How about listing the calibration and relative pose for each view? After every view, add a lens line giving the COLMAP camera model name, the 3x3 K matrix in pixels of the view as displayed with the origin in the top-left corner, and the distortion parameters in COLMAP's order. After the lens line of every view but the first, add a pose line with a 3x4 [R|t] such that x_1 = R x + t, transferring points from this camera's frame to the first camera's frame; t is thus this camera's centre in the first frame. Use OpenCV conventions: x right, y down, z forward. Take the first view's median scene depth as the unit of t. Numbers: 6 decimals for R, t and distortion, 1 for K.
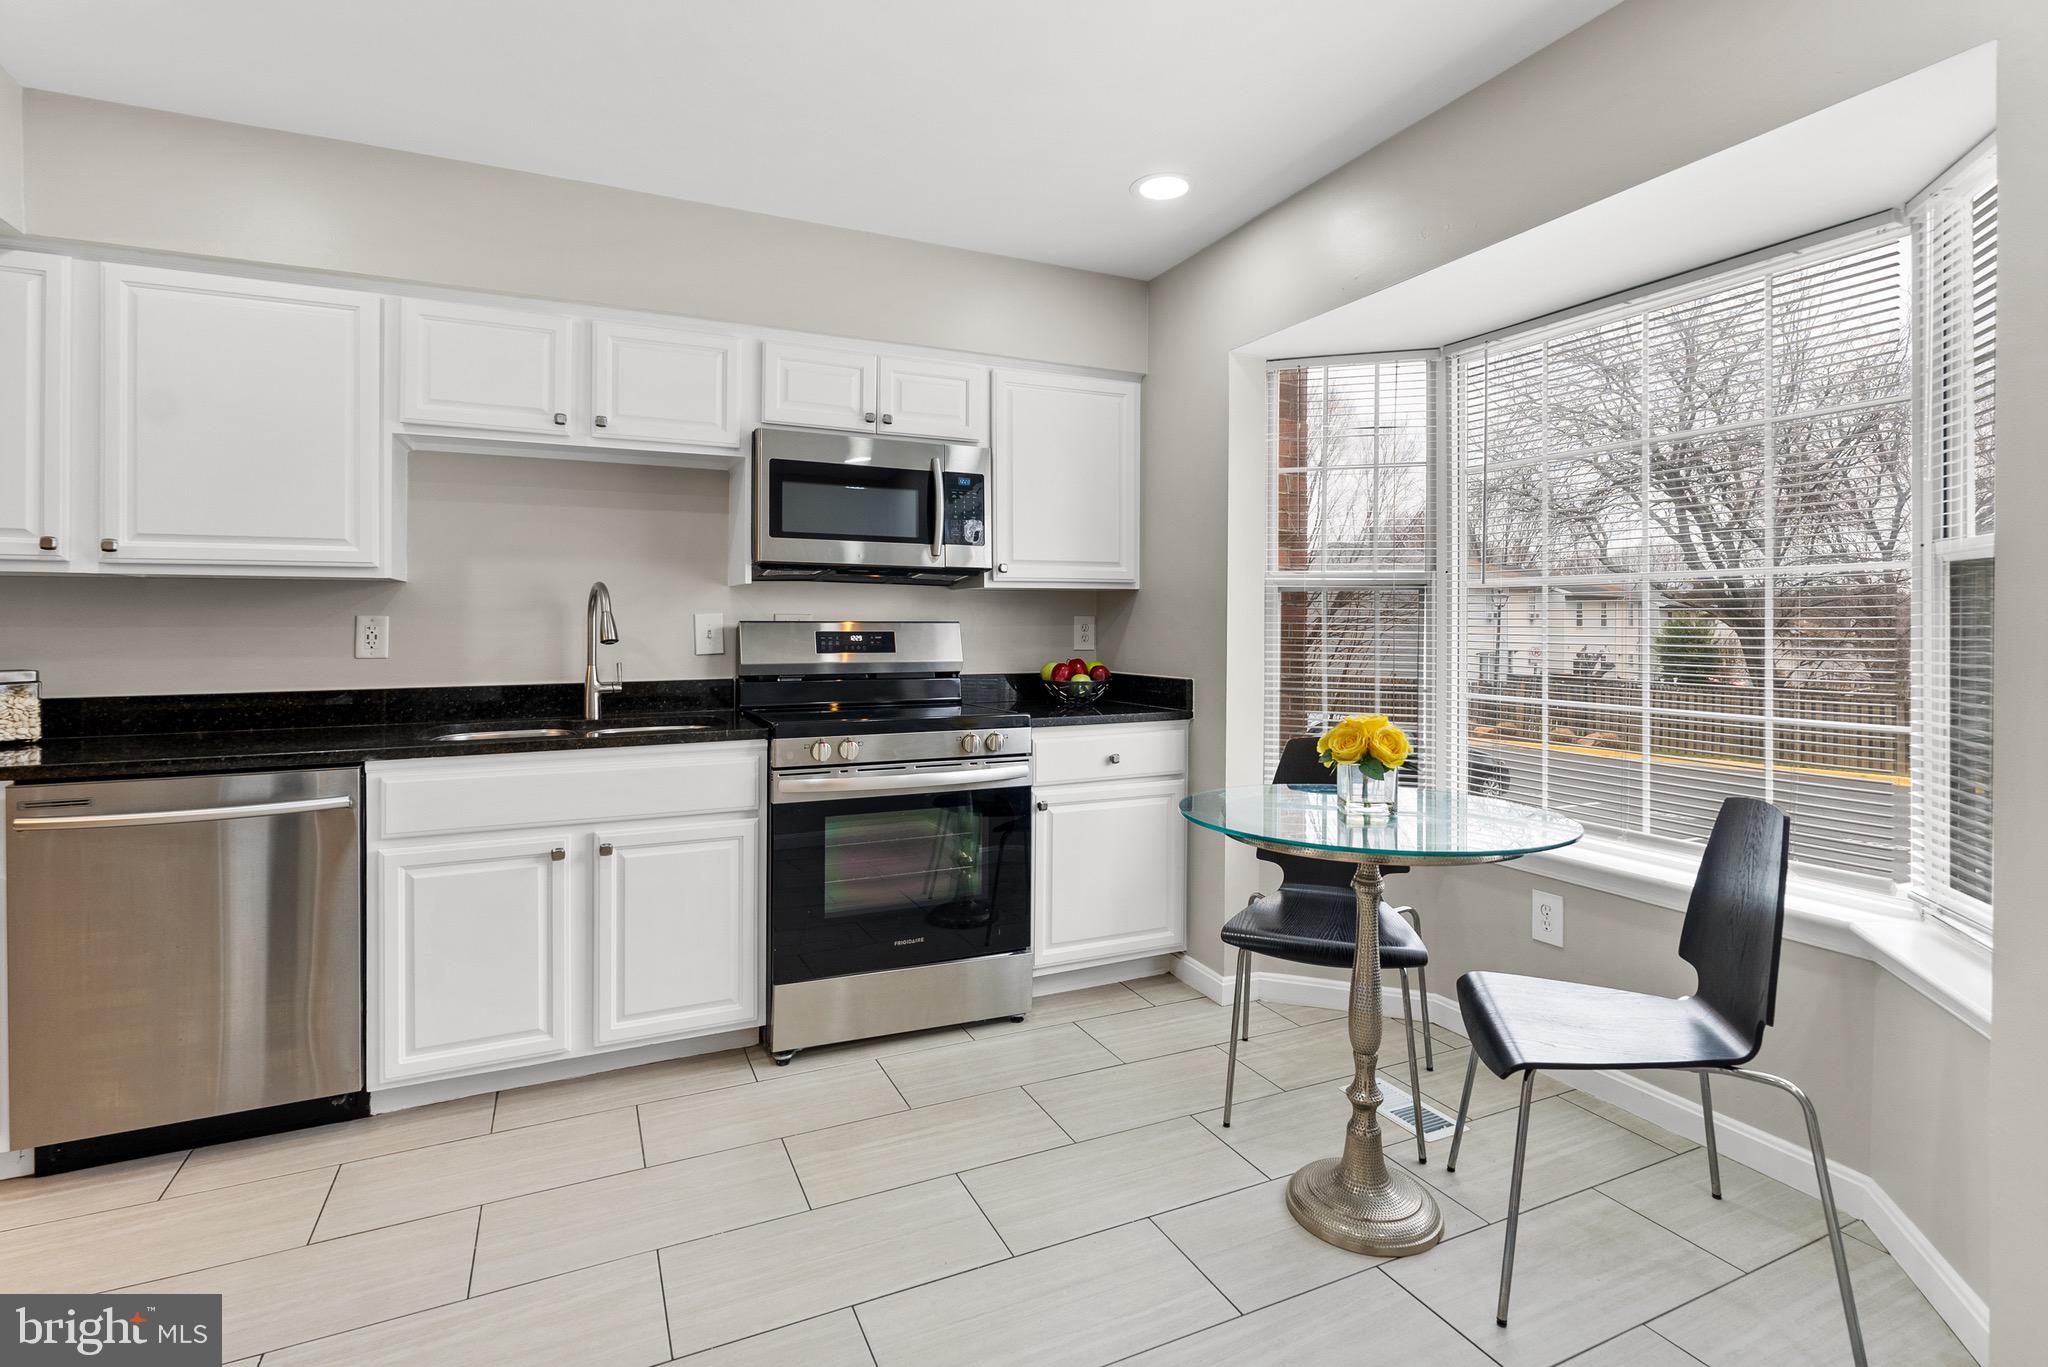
lens RADIAL K [[1006.5, 0, 1015.3], [0, 1006.5, 632.4], [0, 0, 1]] dist [-0.001100, -0.000015]
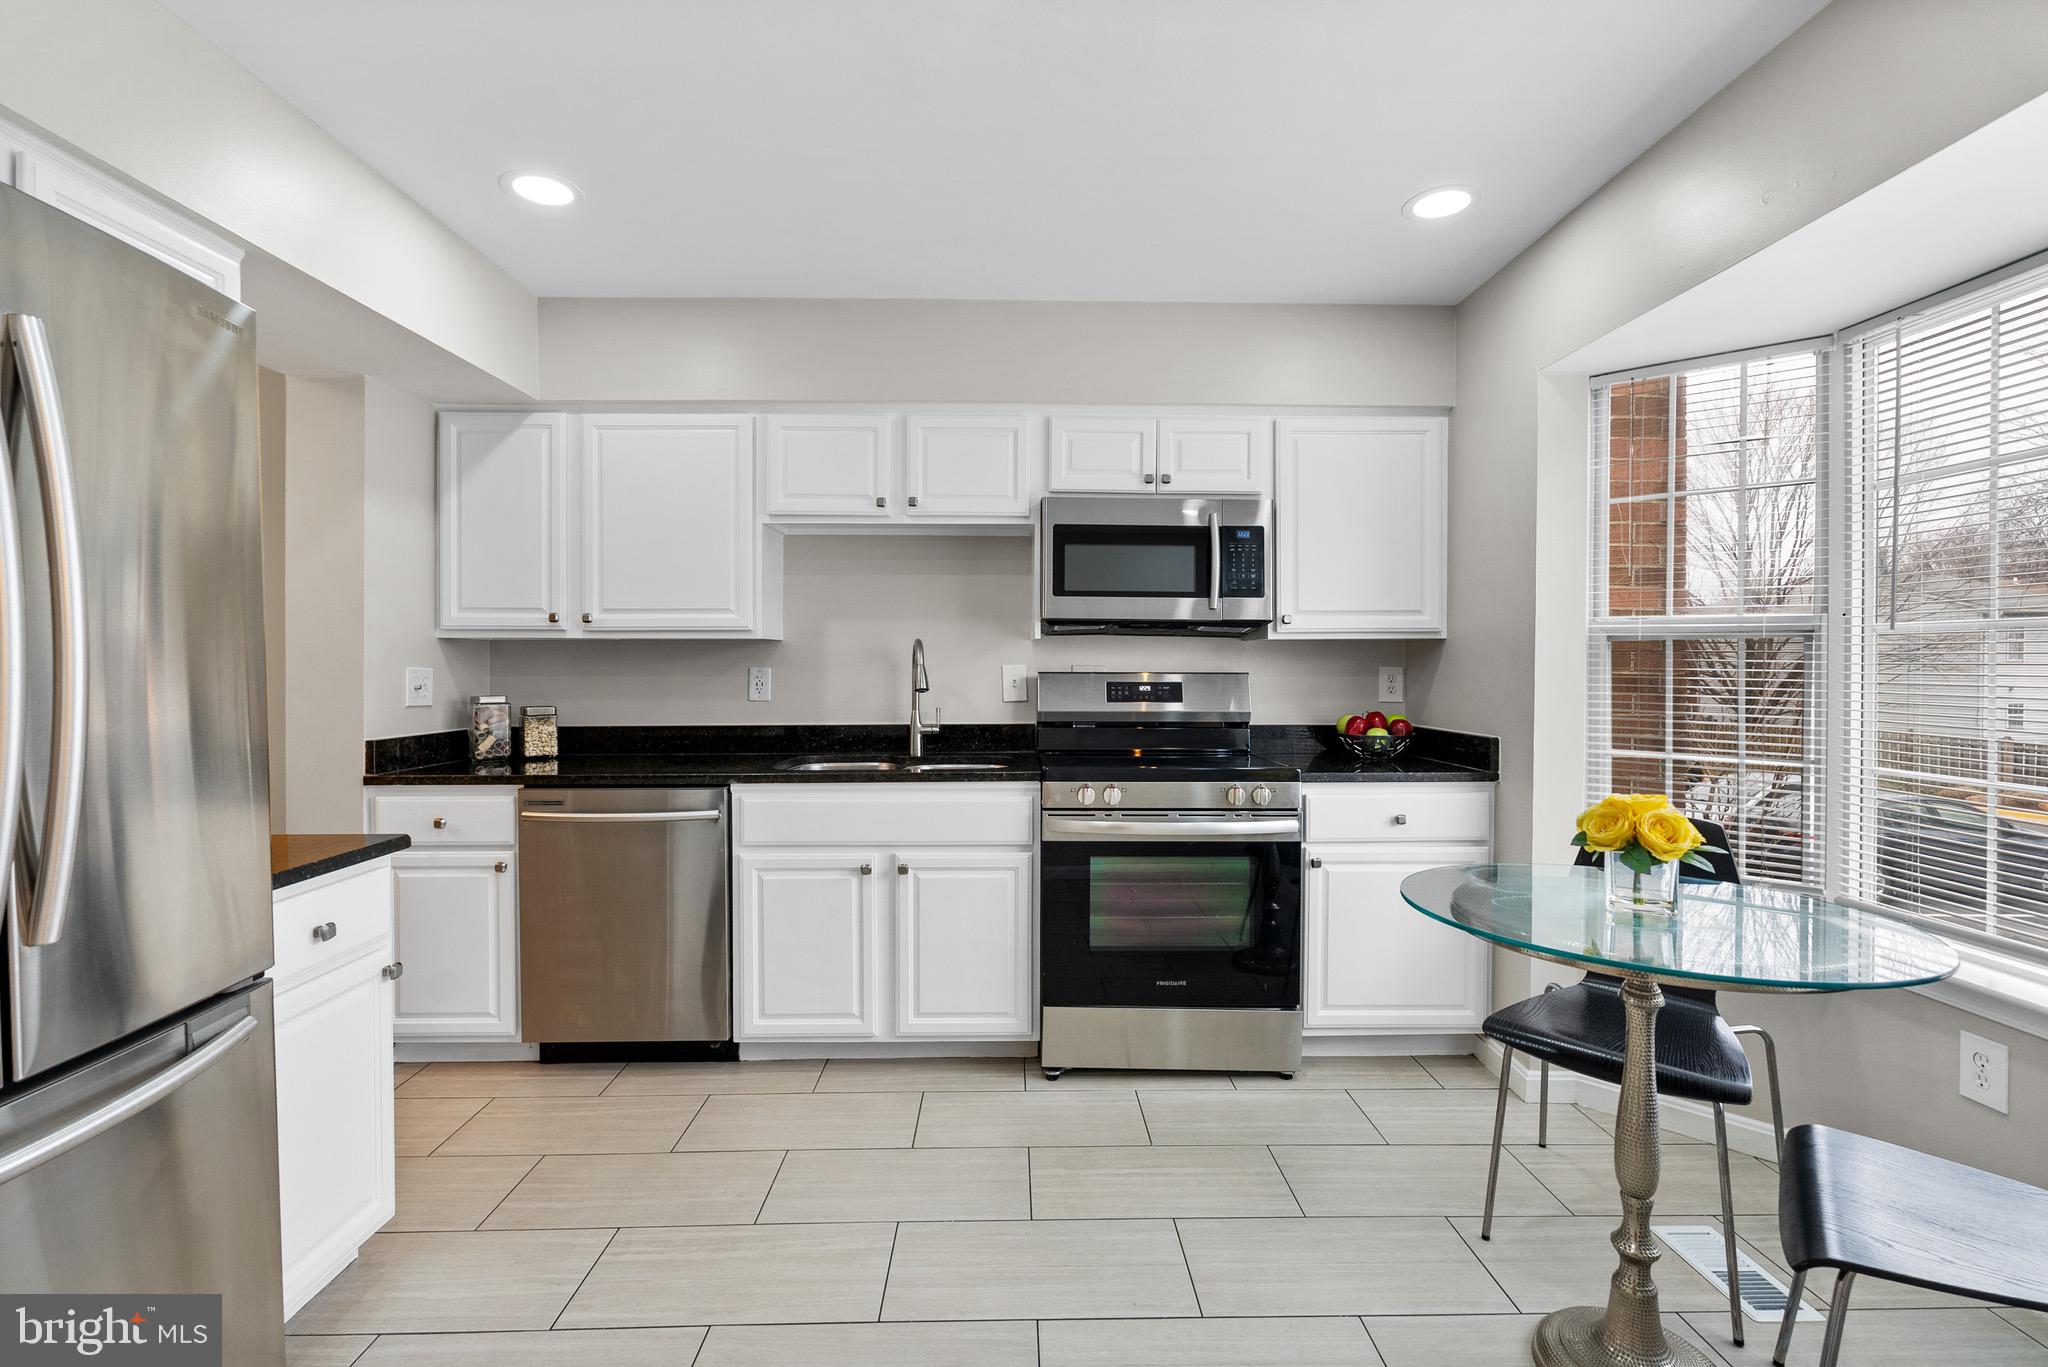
lens RADIAL K [[933.0, 0, 1019.7], [0, 933.0, 682.2], [0, 0, 1]] dist [-0.003332, -0.000140]
pose [[0.910969, 0.008051, -0.412397, 0.153066], [-0.004179, 0.999938, 0.010291, -0.012405], [0.412454, -0.007651, 0.910946, 0.066396]]
